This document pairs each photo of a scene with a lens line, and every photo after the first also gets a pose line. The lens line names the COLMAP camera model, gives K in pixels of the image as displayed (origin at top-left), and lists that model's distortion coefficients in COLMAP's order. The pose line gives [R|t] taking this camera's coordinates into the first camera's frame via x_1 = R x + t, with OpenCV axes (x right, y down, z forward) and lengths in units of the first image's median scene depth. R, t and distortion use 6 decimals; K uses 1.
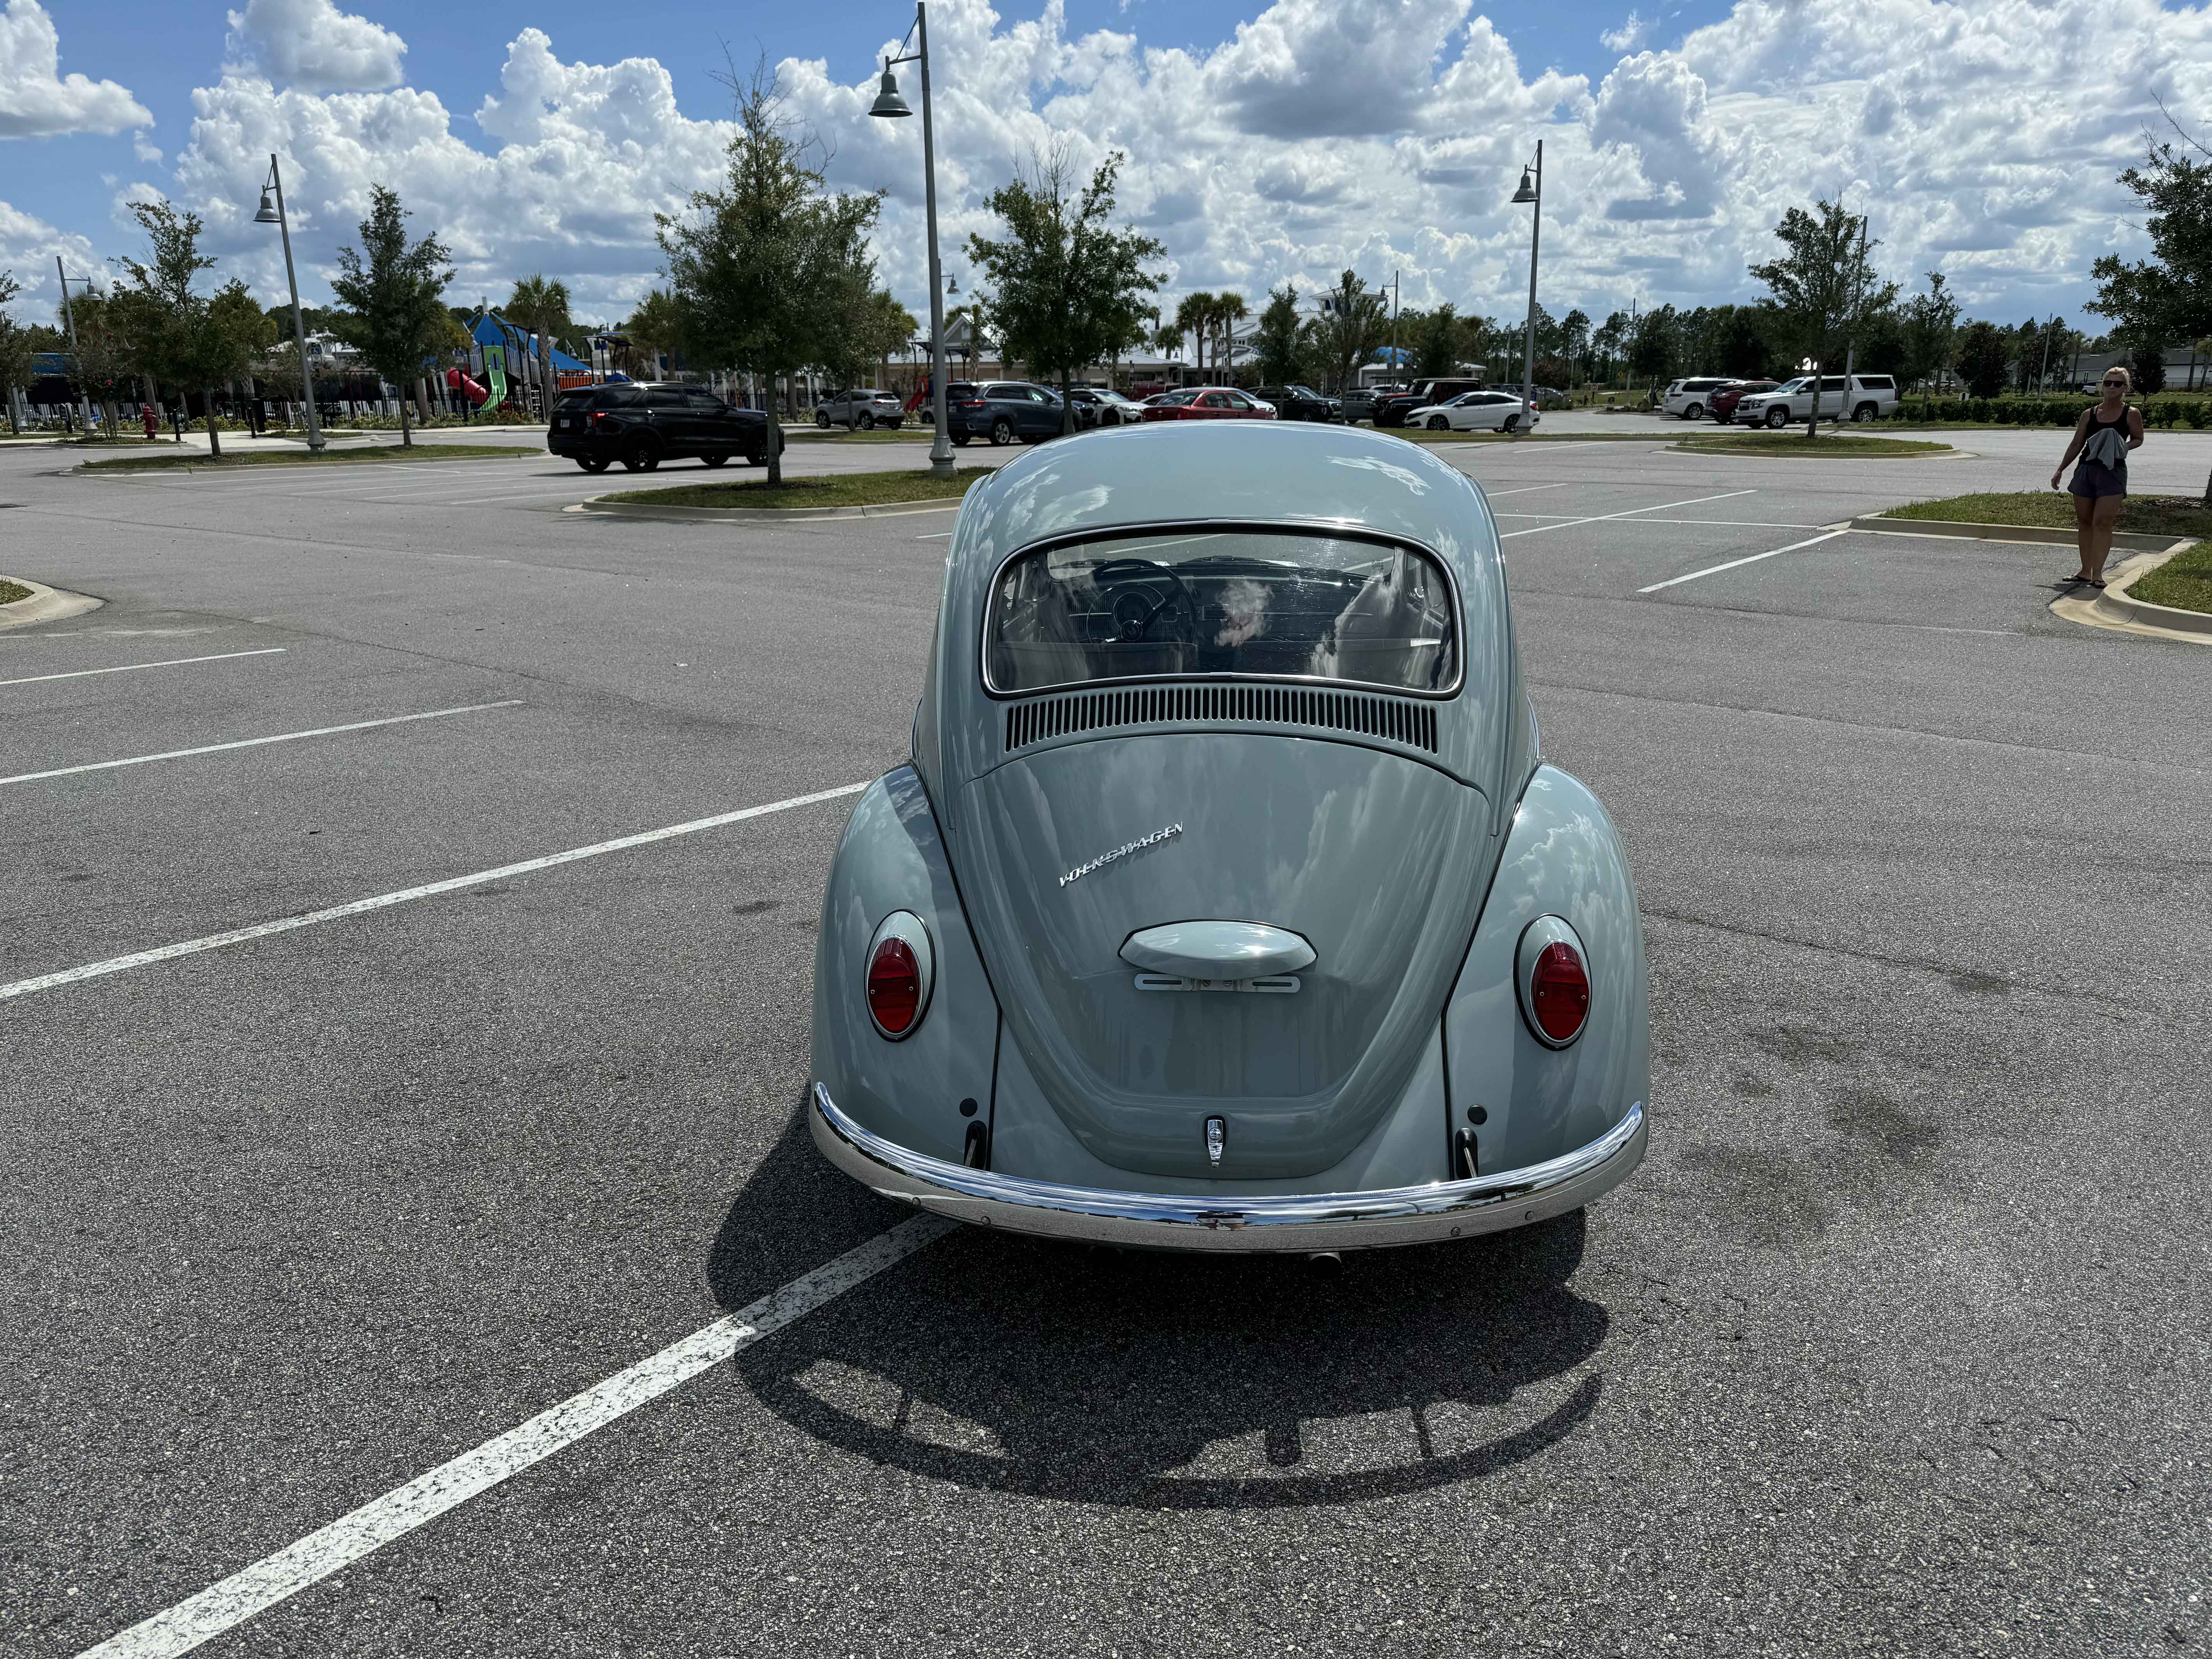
lens RADIAL K [[1544.8, 0, 1140.5], [0, 1544.8, 873.2], [0, 0, 1]] dist [0.010425, -0.019917]
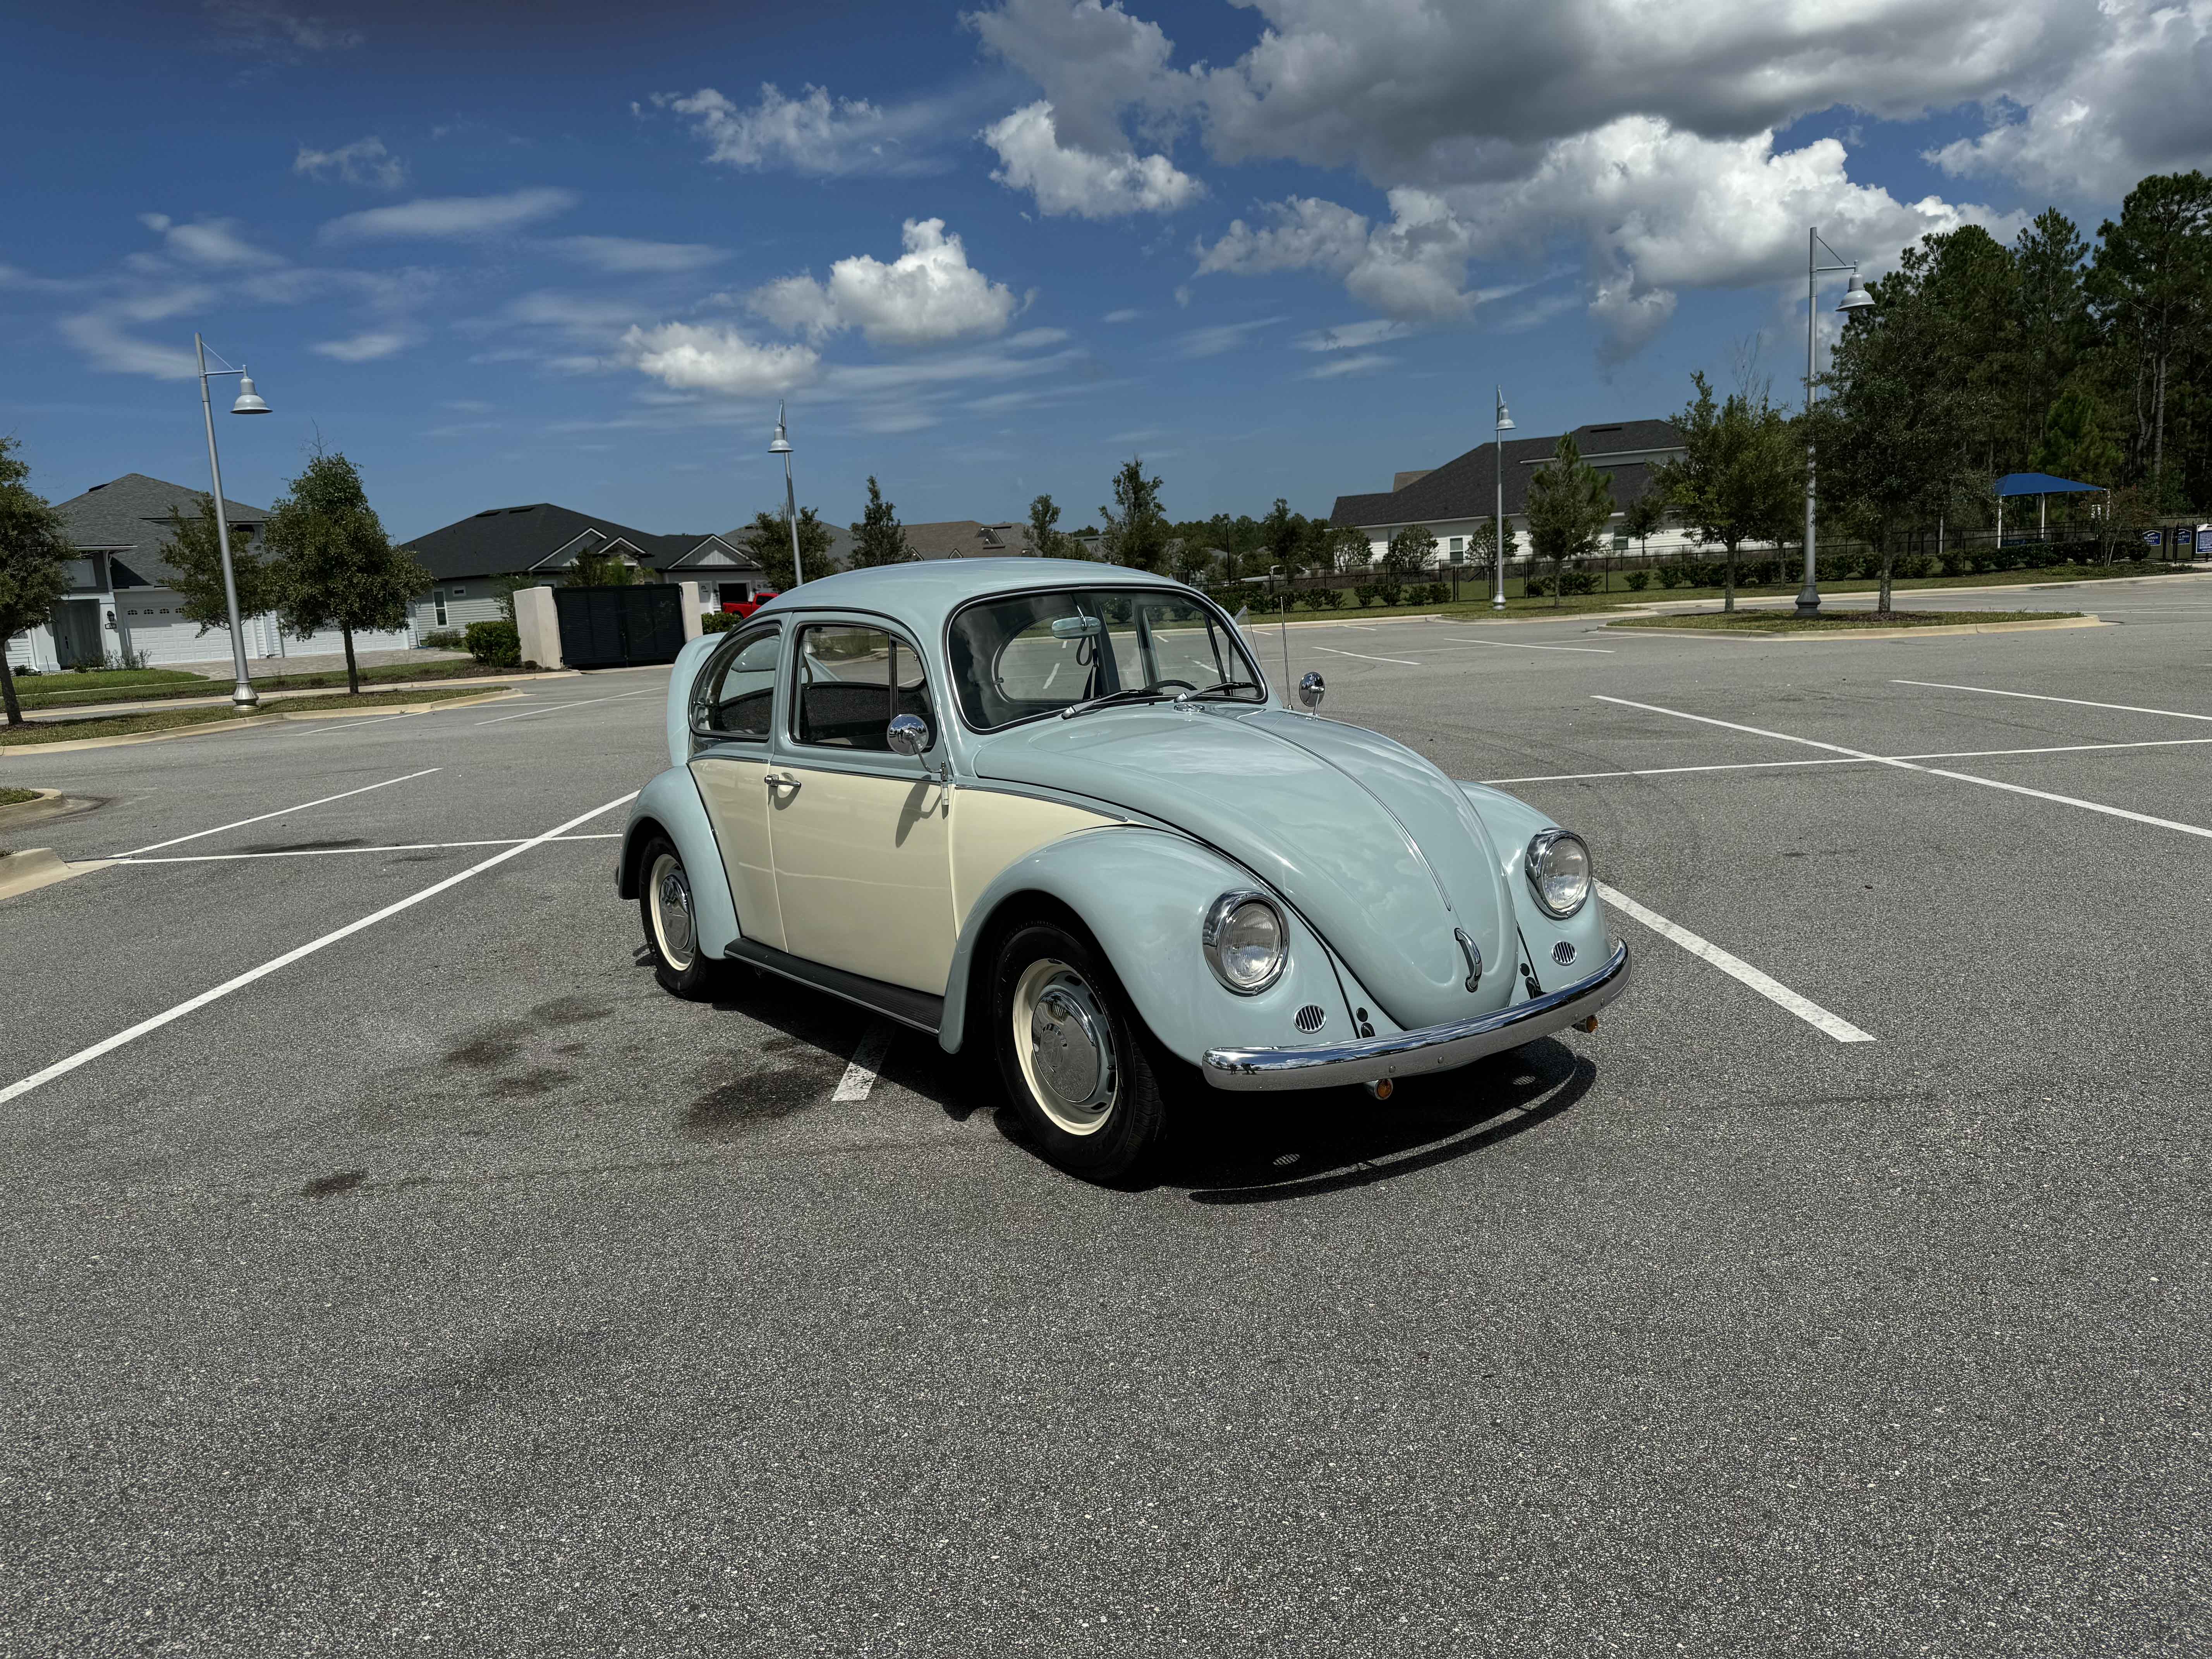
lens RADIAL K [[1570.0, 0, 1106.0], [0, 1570.0, 829.5], [0, 0, 1]] dist [0.032583, -0.058763]
pose [[-0.772254, 0.140825, -0.619510, 0.817262], [-0.128478, 0.920359, 0.369367, -0.586848], [0.622188, 0.364838, -0.692658, 2.064041]]
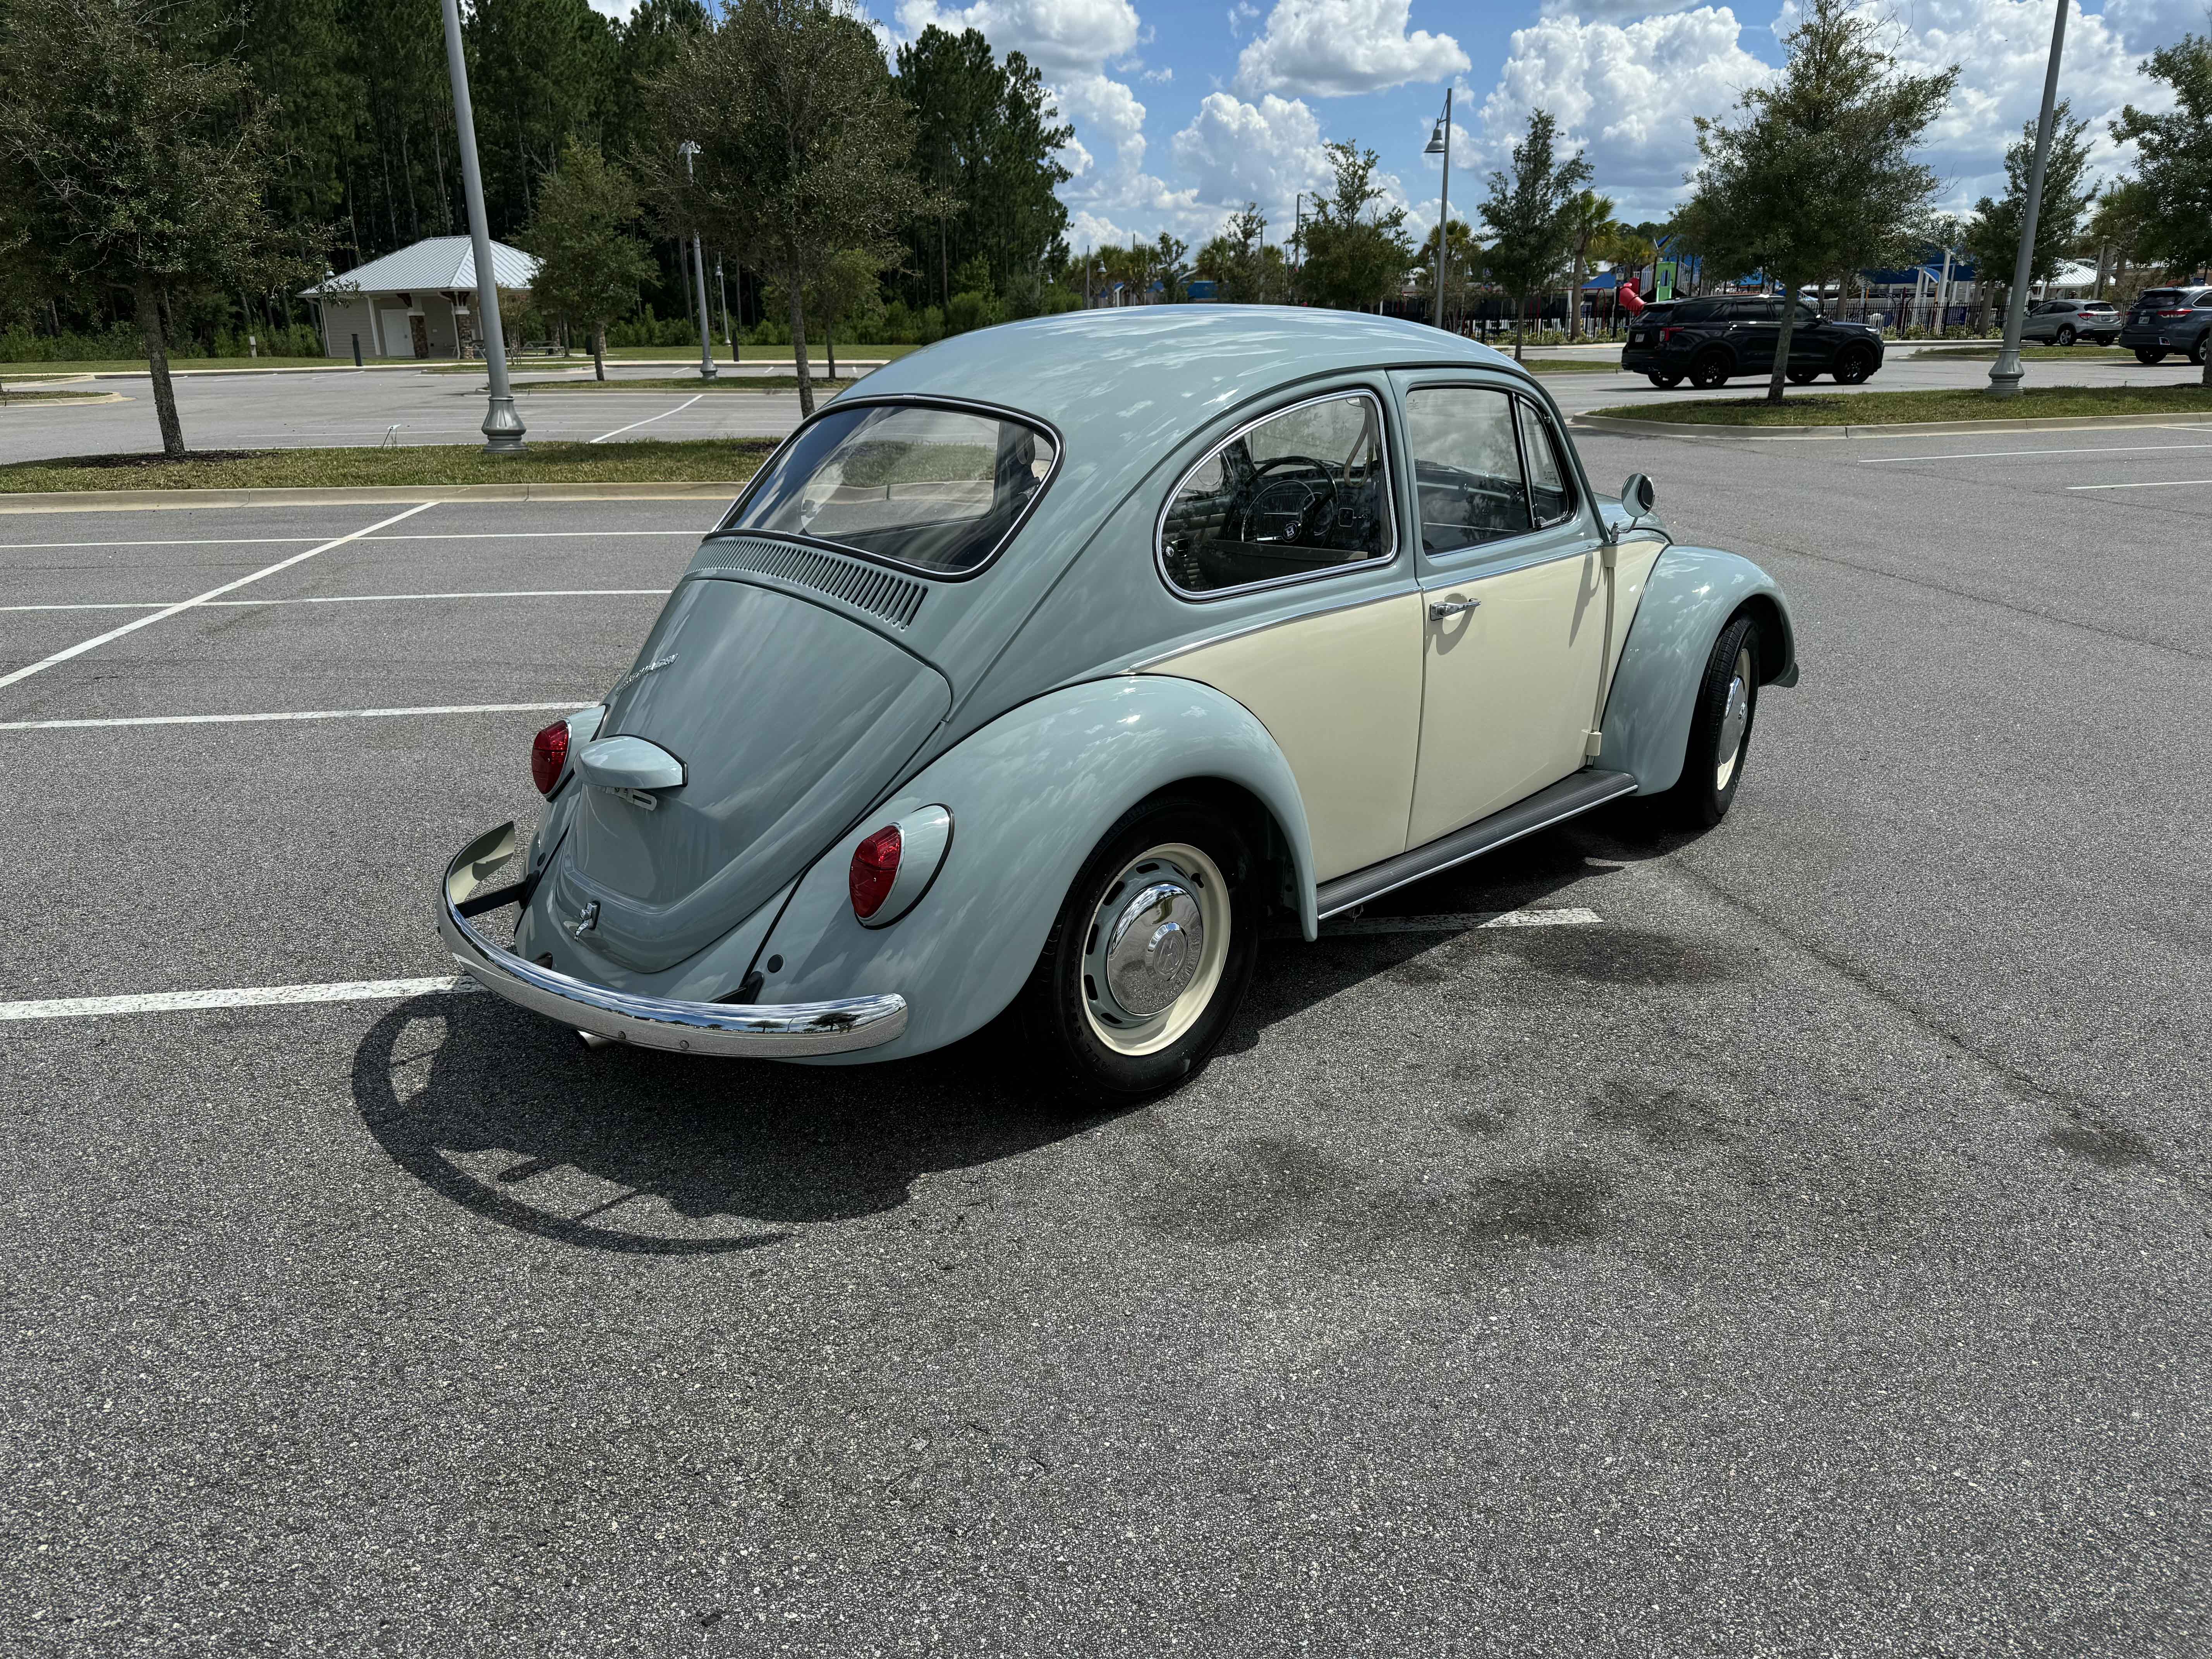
lens RADIAL K [[1559.6, 0, 1106.0], [0, 1559.6, 829.5], [0, 0, 1]] dist [0.040911, -0.053023]
pose [[0.740518, 0.199146, -0.641852, 0.700588], [-0.187222, 0.978407, 0.087565, -0.046125], [0.645431, 0.055325, 0.761813, 0.216633]]
